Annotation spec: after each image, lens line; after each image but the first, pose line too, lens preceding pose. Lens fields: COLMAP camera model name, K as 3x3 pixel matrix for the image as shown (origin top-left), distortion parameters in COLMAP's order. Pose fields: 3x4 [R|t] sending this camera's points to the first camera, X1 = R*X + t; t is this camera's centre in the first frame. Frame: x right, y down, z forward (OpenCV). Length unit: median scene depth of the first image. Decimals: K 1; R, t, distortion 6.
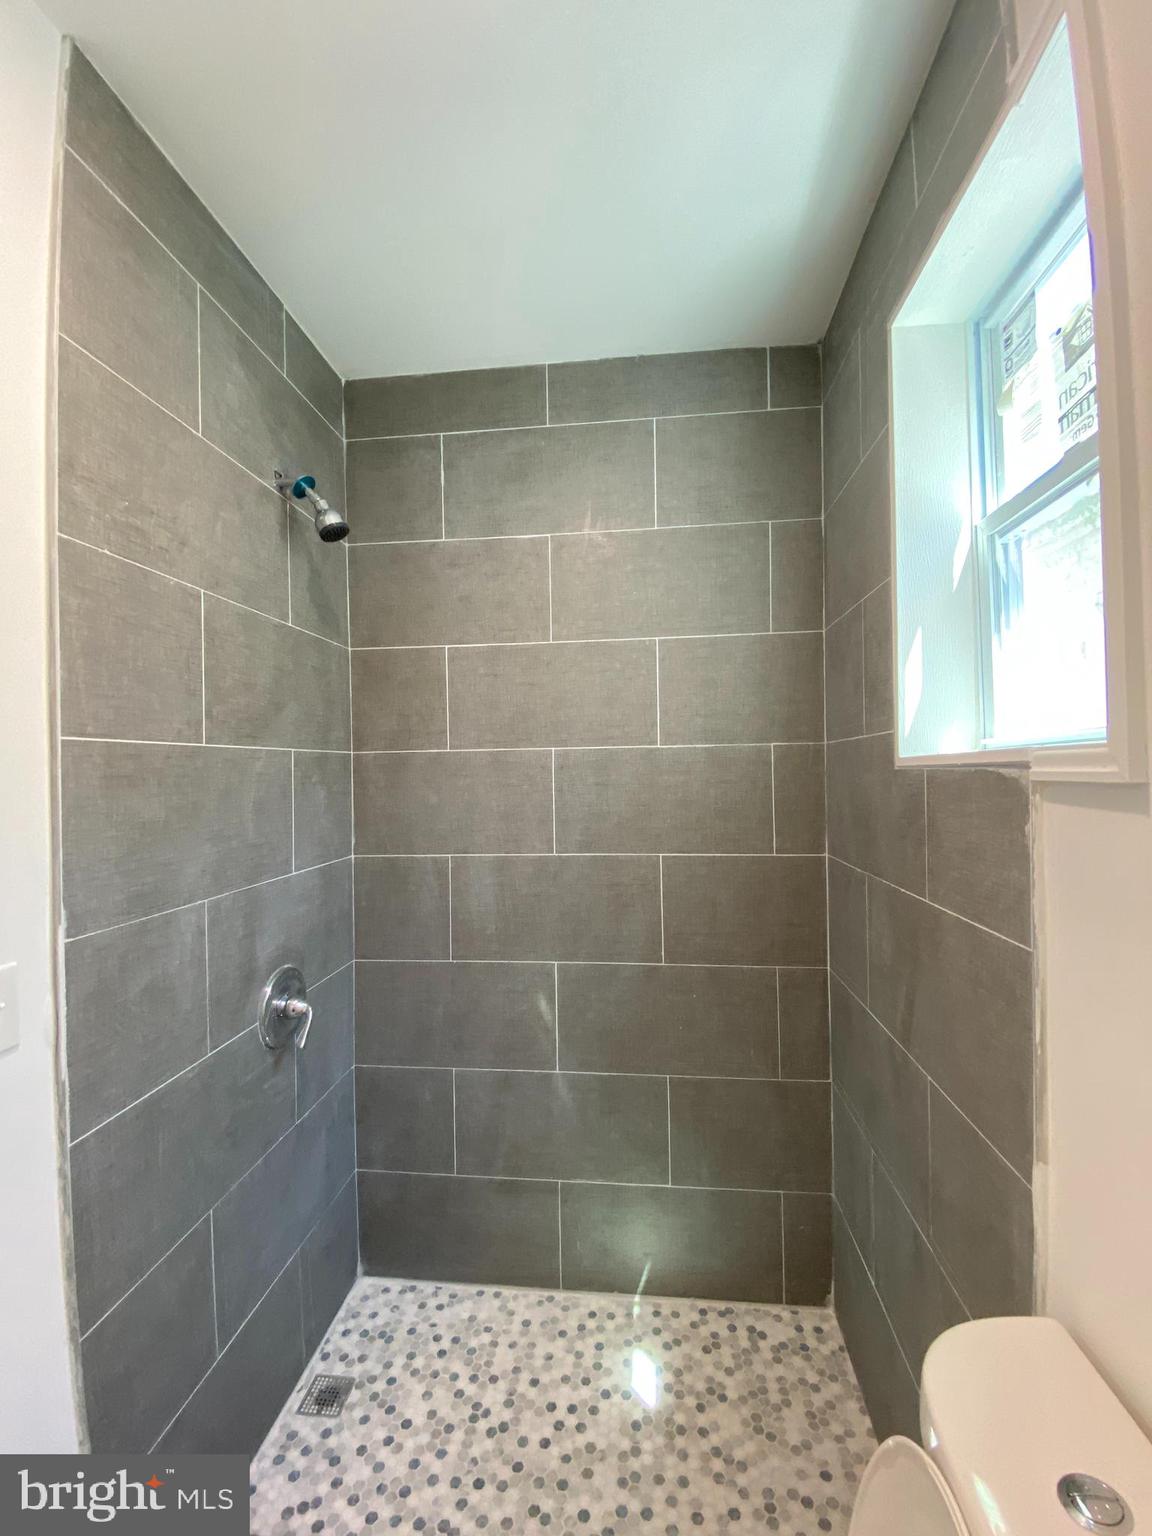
lens RADIAL K [[628.5, 0, 570.8], [0, 628.5, 766.5], [0, 0, 1]] dist [0.015672, -0.017605]
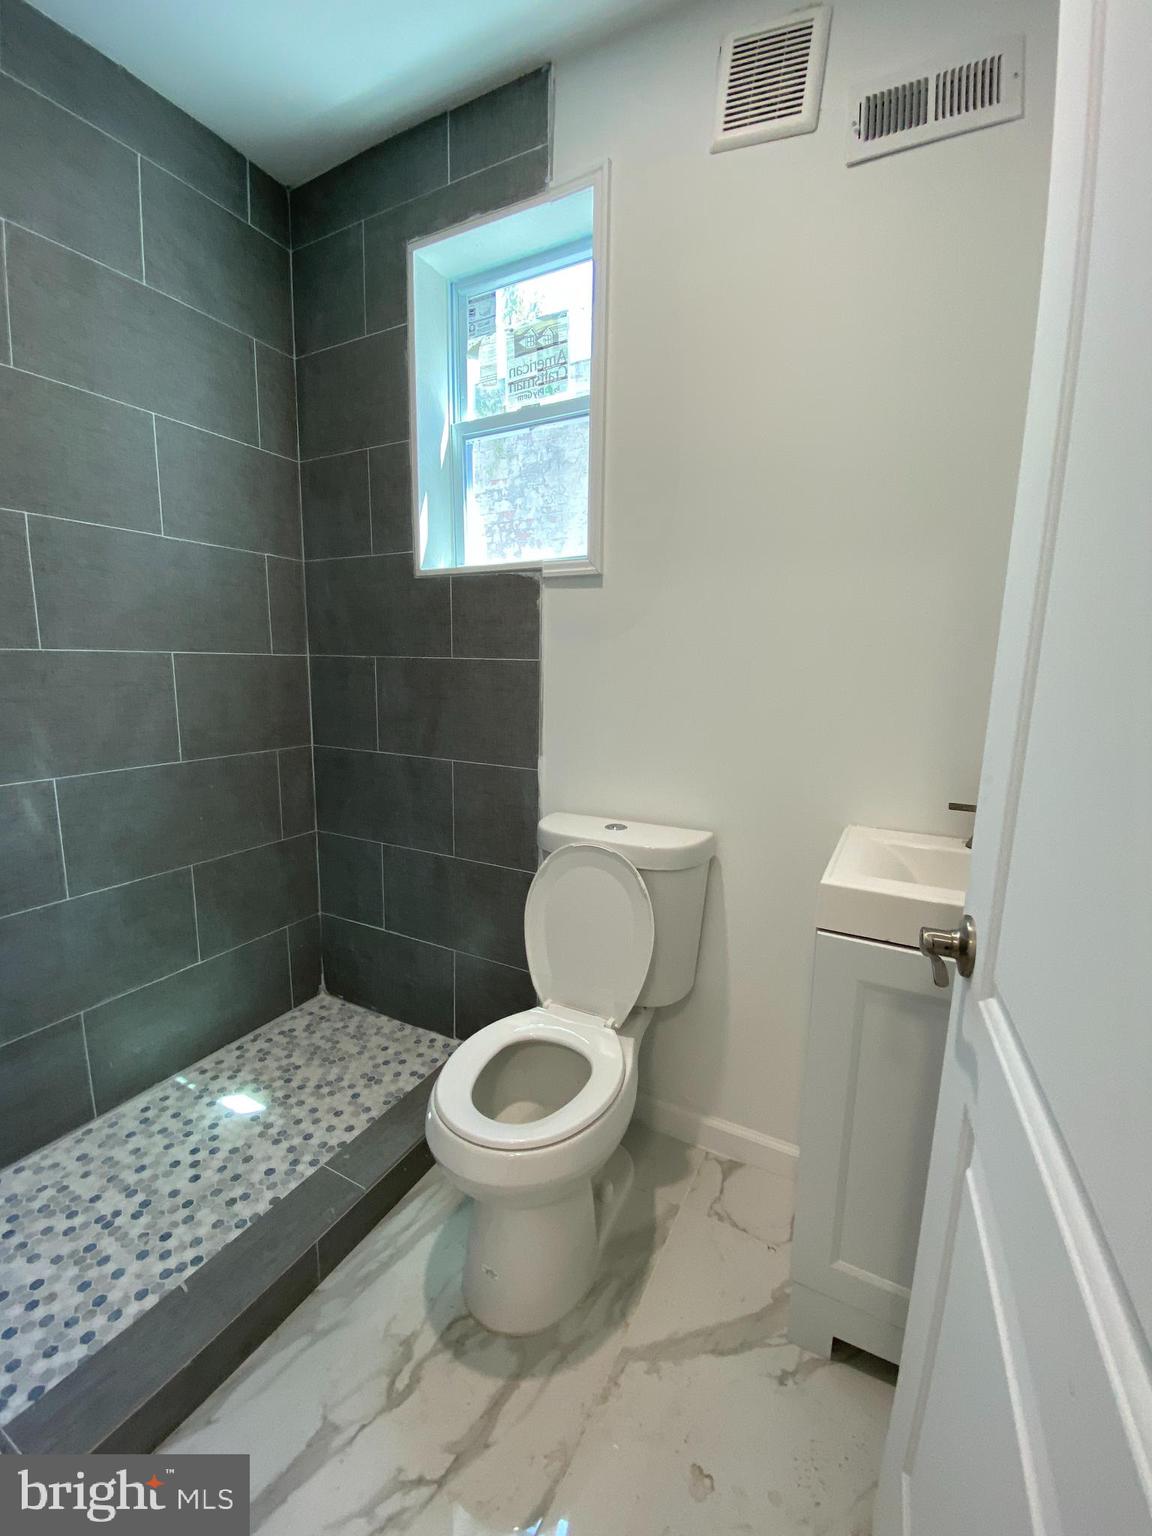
lens RADIAL K [[628.5, 0, 575.1], [0, 628.5, 770.2], [0, 0, 1]] dist [0.015672, -0.017605]
pose [[0.362656, -0.130349, 0.922762, -0.649712], [-0.035660, 0.987504, 0.153509, 0.173575], [-0.931241, -0.088576, 0.353476, 0.055897]]
